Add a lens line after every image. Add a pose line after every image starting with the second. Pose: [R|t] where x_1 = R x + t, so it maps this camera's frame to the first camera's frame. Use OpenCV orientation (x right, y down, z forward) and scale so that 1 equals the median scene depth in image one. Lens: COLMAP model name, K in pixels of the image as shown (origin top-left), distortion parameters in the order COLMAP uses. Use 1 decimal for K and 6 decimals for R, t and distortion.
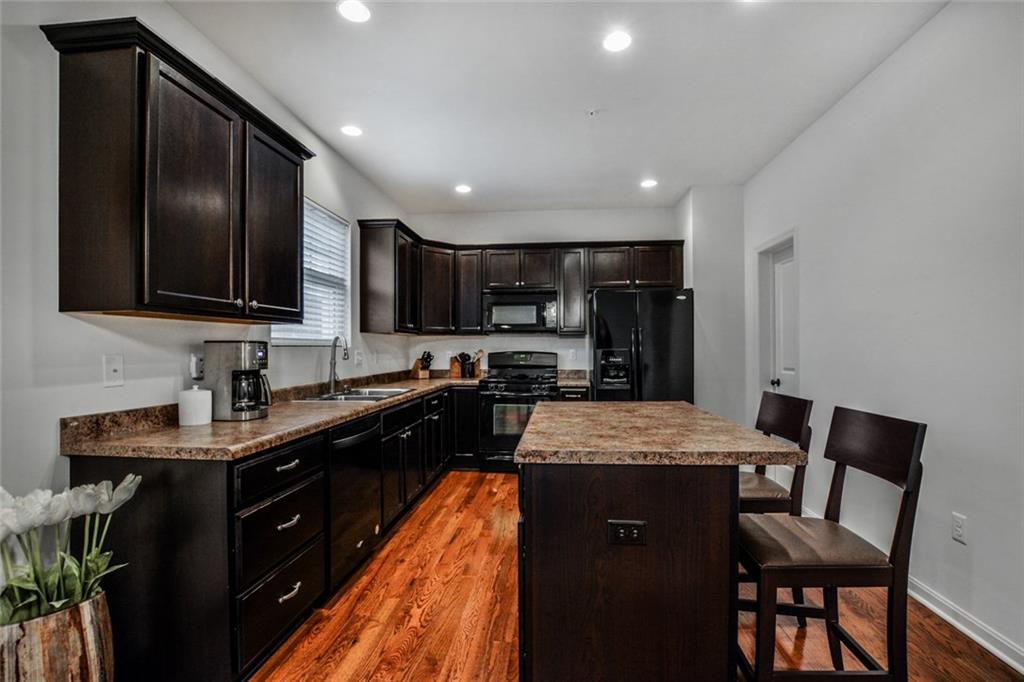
lens RADIAL K [[449.7, 0, 519.8], [0, 449.7, 346.7], [0, 0, 1]] dist [-0.025642, 0.000949]
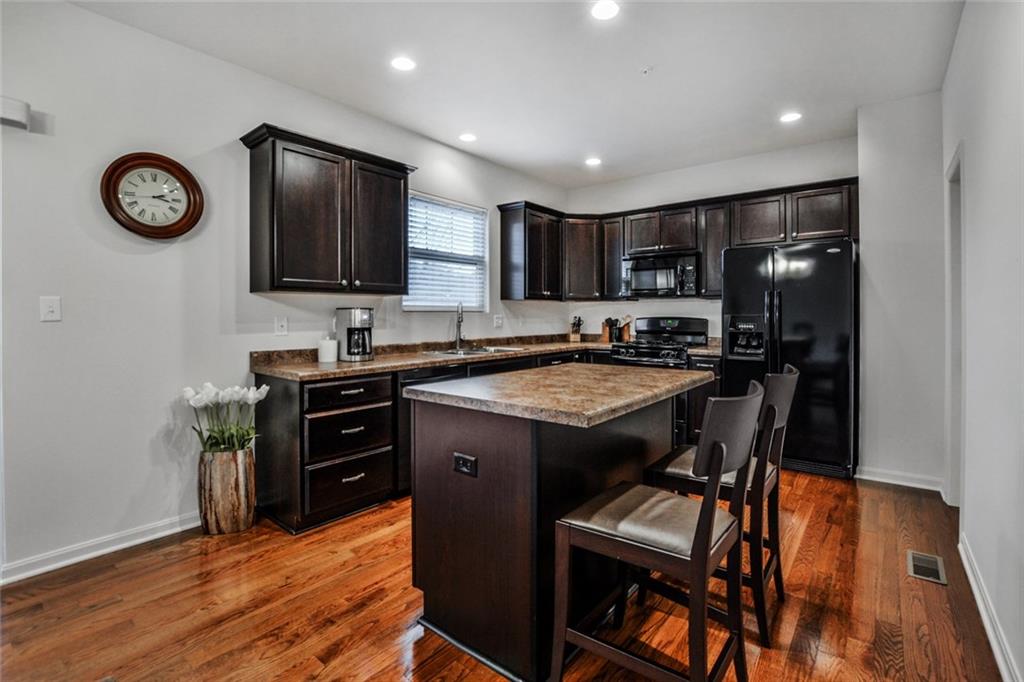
lens RADIAL K [[460.7, 0, 527.6], [0, 460.7, 314.9], [0, 0, 1]] dist [-0.030240, -0.000137]
pose [[0.840092, 0.001420, -0.542442, 0.461349], [0.001237, 0.999989, 0.004533, 0.002623], [0.542442, -0.004479, 0.840081, 0.020821]]
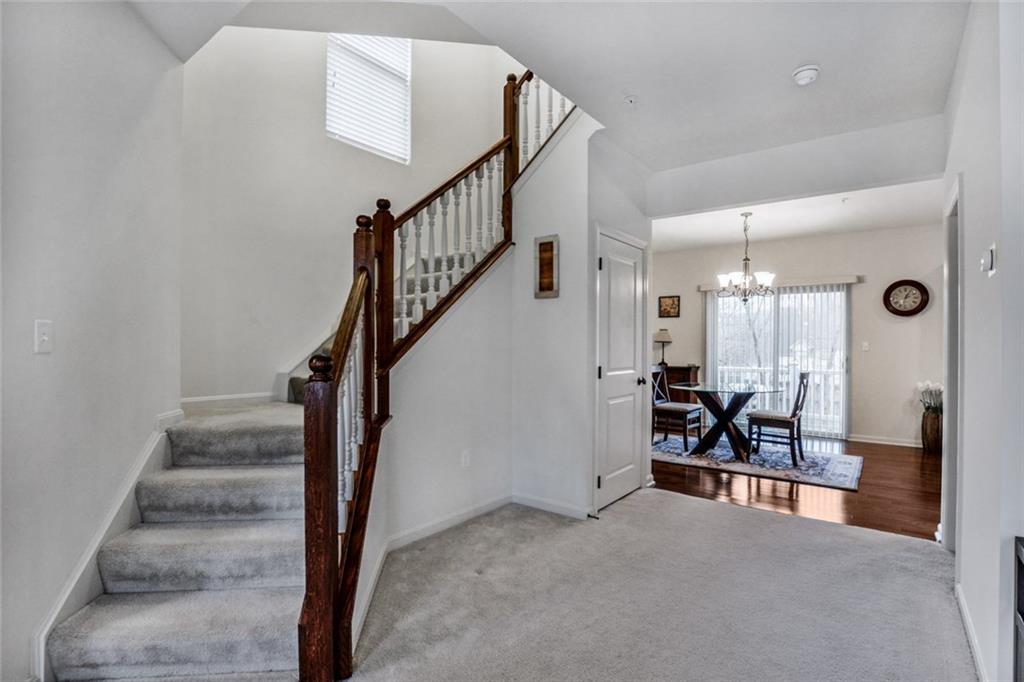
lens RADIAL K [[474.0, 0, 512.0], [0, 474.0, 341.0], [0, 0, 1]] dist [-0.010036, -0.000111]
pose [[-0.527309, 0.003156, -0.849668, 1.957557], [0.000493, 0.999994, 0.003408, -0.036769], [0.849673, 0.001379, -0.527308, -0.018619]]
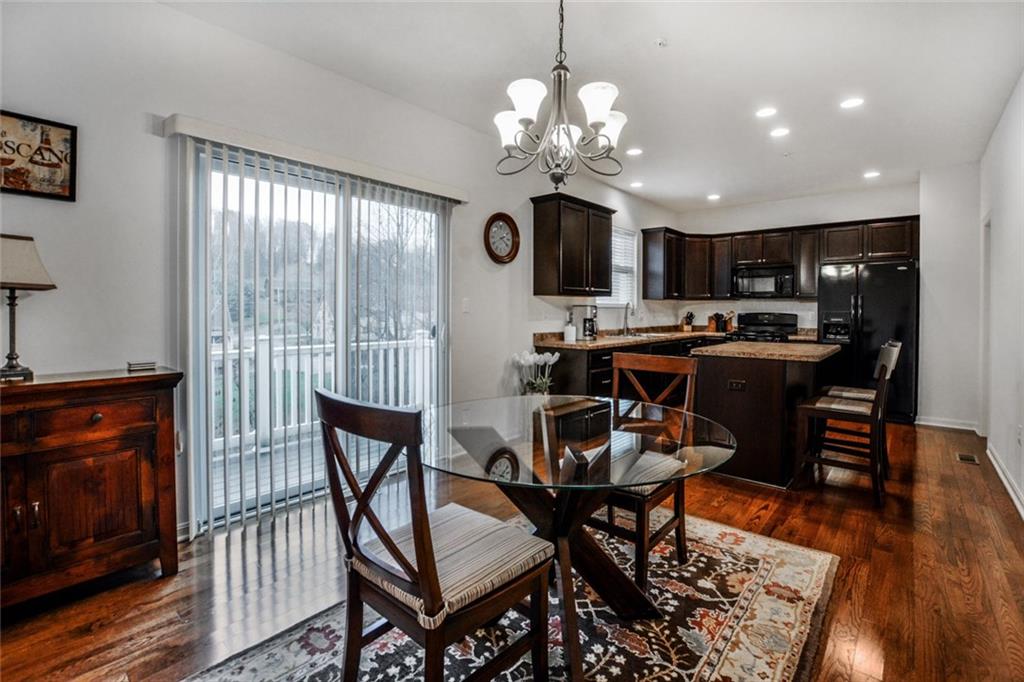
lens RADIAL K [[460.7, 0, 527.6], [0, 460.7, 314.9], [0, 0, 1]] dist [-0.030240, -0.000137]
pose [[0.818595, 0.013858, -0.574205, 0.319067], [-0.005731, 0.999856, 0.015961, 0.000041], [0.574343, -0.009775, 0.818556, -0.734933]]
